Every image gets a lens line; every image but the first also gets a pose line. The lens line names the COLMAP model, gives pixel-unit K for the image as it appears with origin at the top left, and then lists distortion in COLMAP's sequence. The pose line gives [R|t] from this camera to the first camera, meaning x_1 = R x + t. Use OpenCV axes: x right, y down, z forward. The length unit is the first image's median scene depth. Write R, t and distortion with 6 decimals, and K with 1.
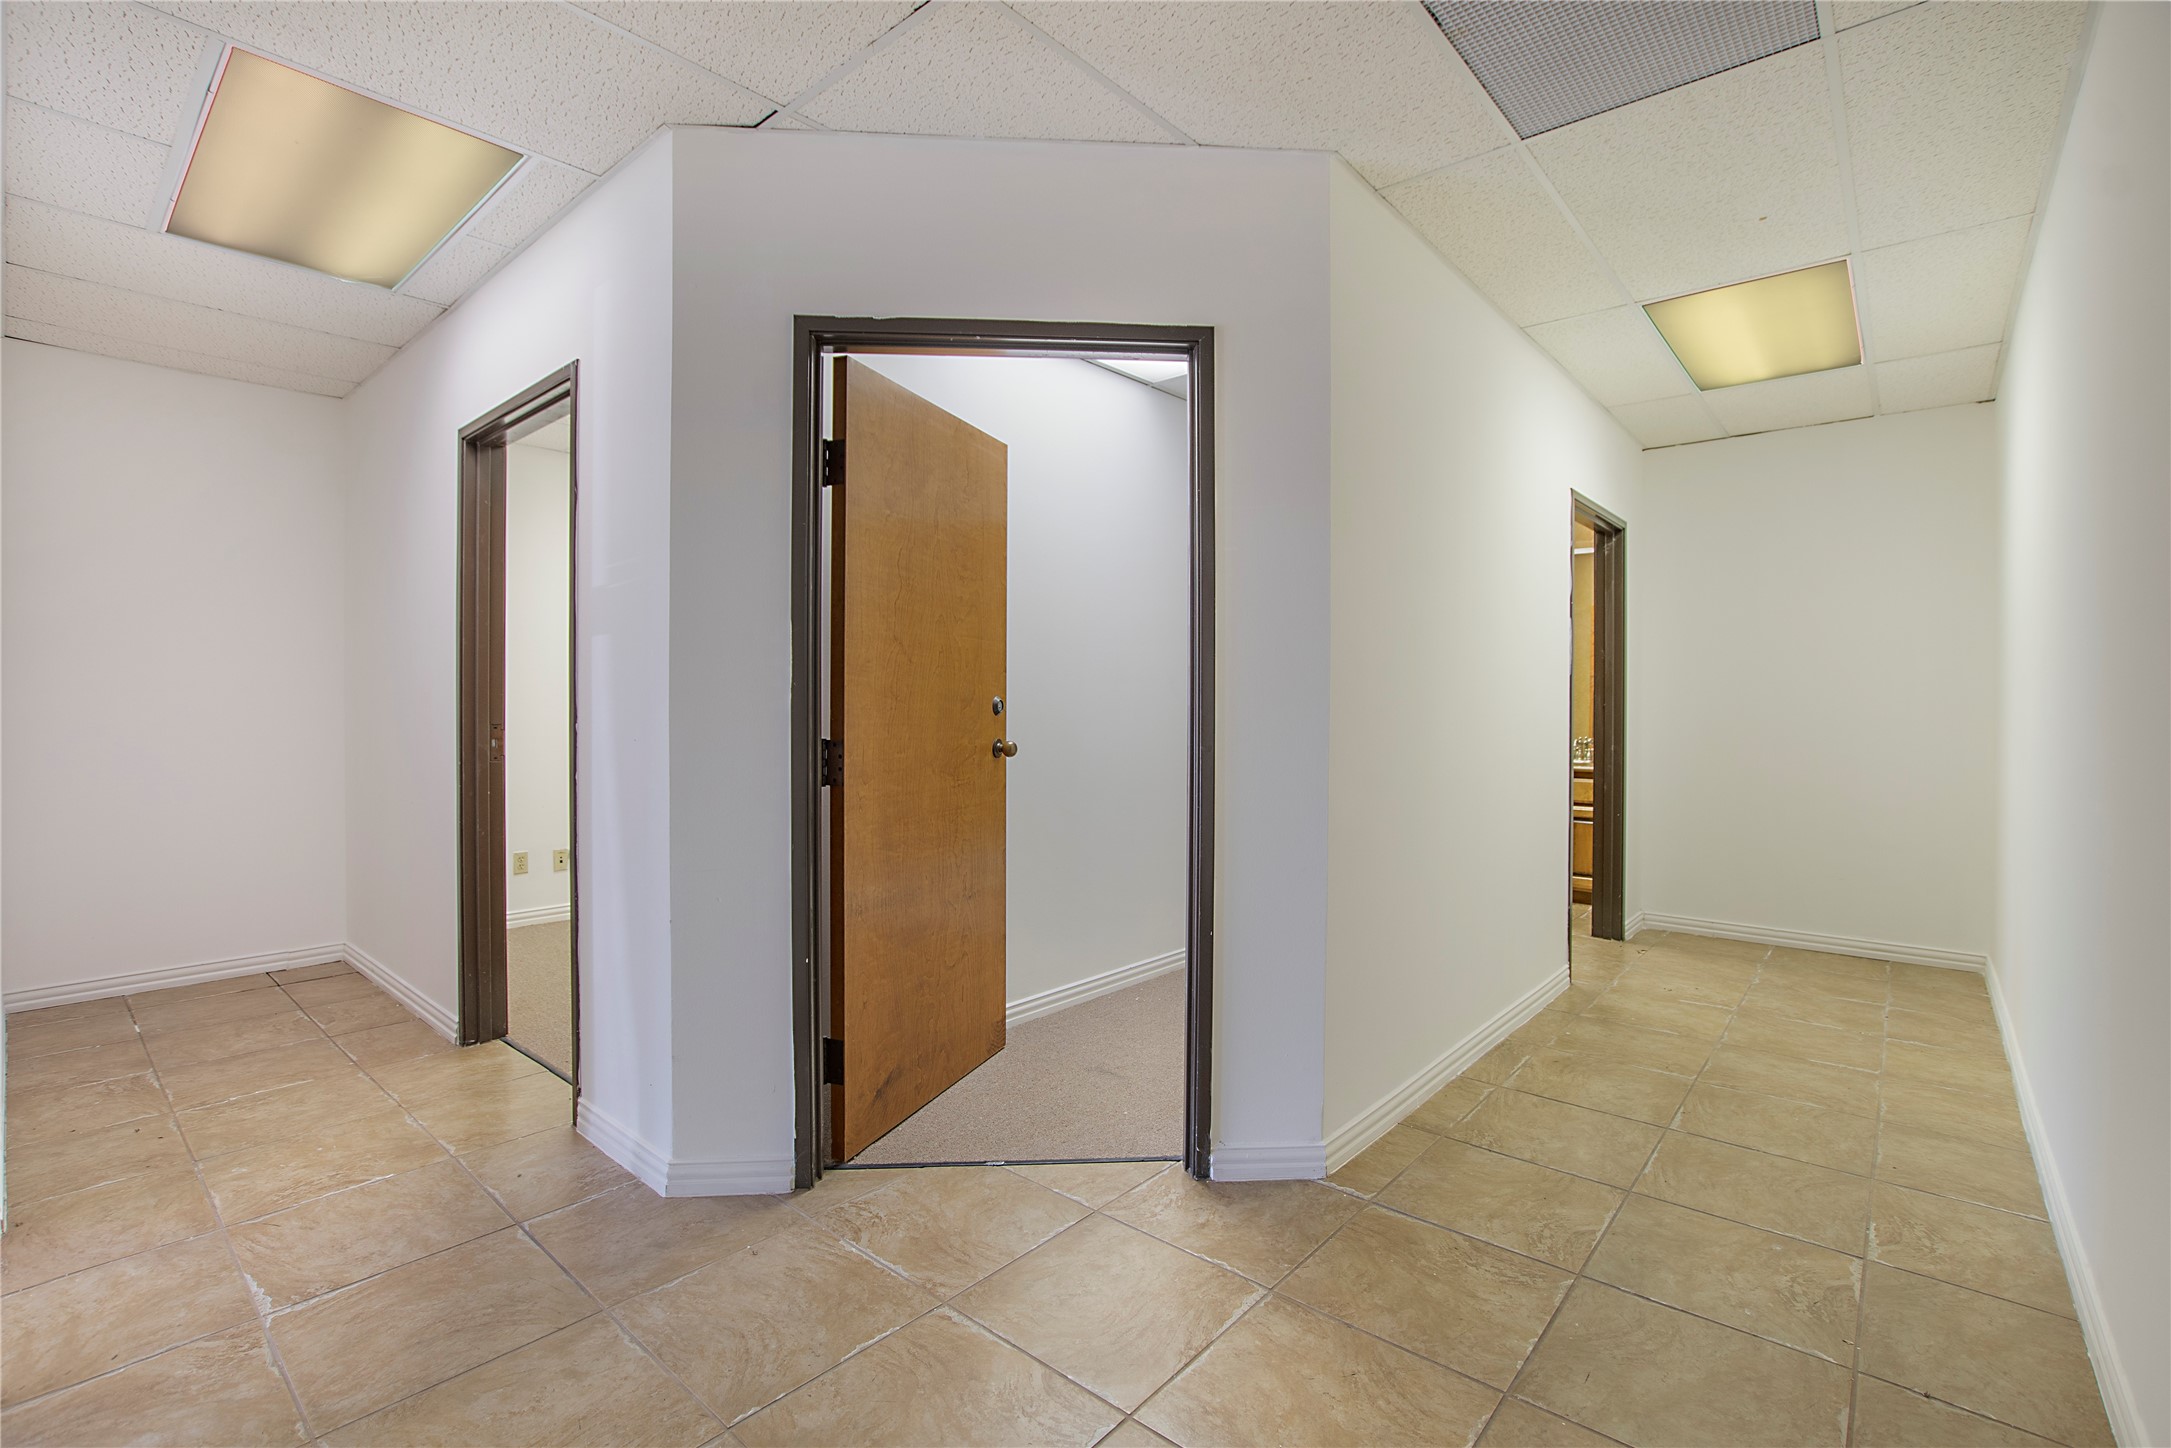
lens RADIAL K [[966.8, 0, 1057.4], [0, 966.8, 717.6], [0, 0, 1]] dist [-0.007955, 0.000390]
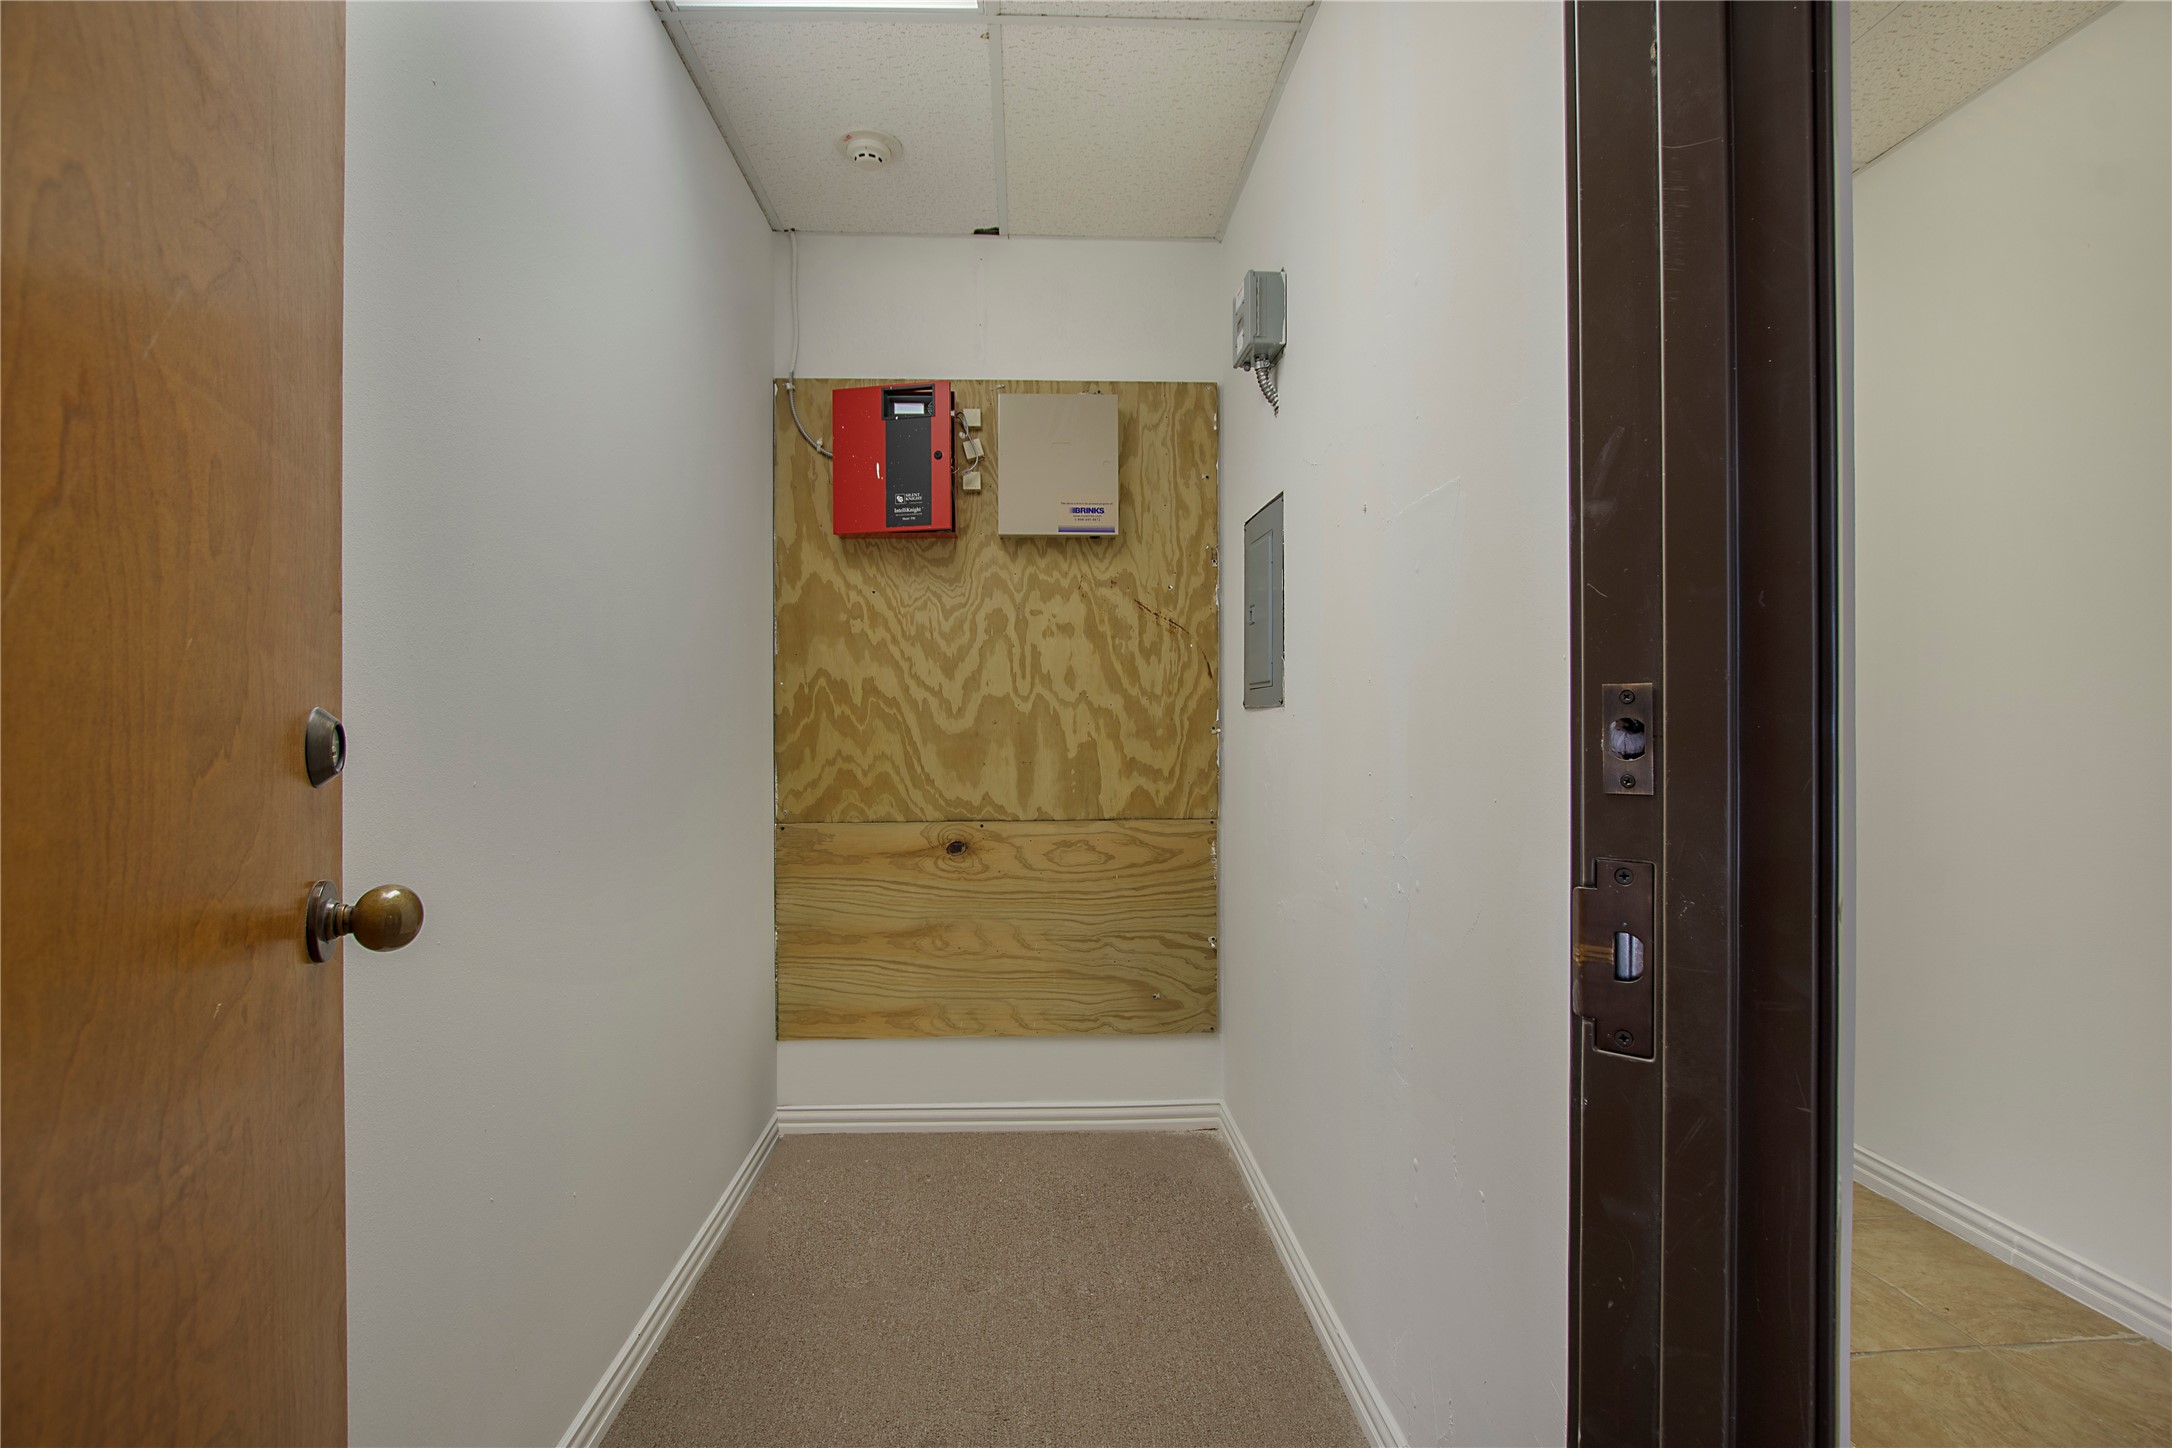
lens RADIAL K [[967.3, 0, 1057.9], [0, 967.3, 717.6], [0, 0, 1]] dist [-0.007955, 0.000390]
pose [[0.720912, -0.000854, 0.693026, -0.157191], [0.009250, 0.999922, -0.008389, -0.026650], [-0.692965, 0.012458, 0.720864, 1.138879]]
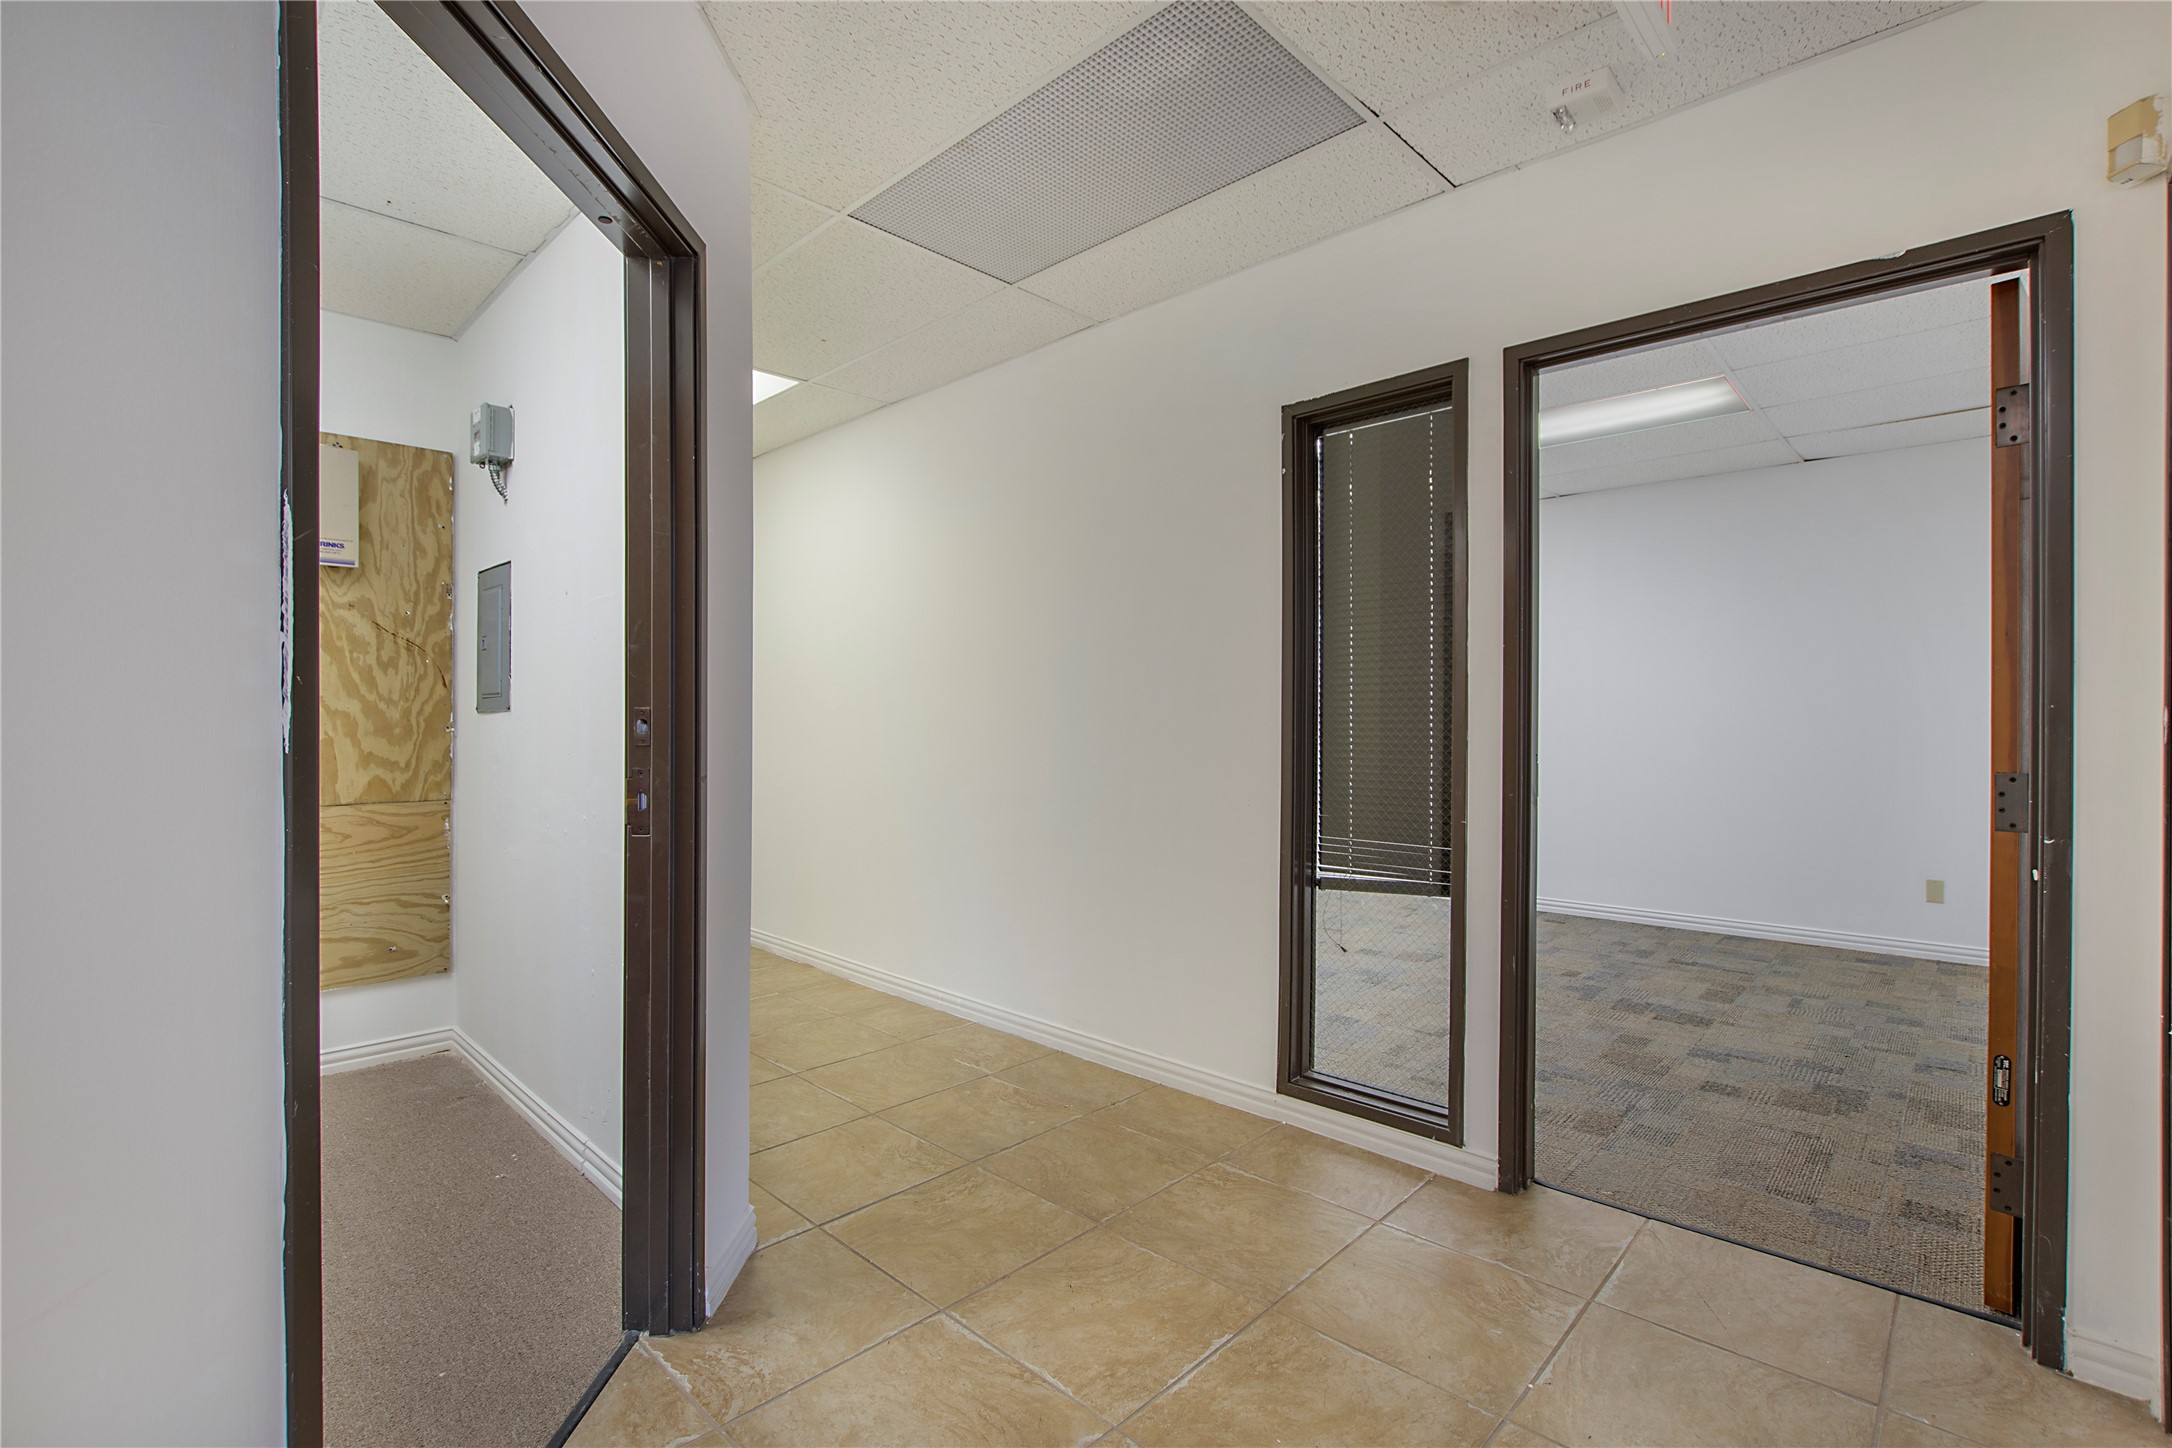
lens RADIAL K [[967.3, 0, 1057.9], [0, 967.3, 717.6], [0, 0, 1]] dist [-0.007955, 0.000390]
pose [[0.058301, 0.003465, 0.998293, -0.735913], [0.010489, 0.999937, -0.004083, -0.020368], [-0.998244, 0.010709, 0.058261, 0.765648]]
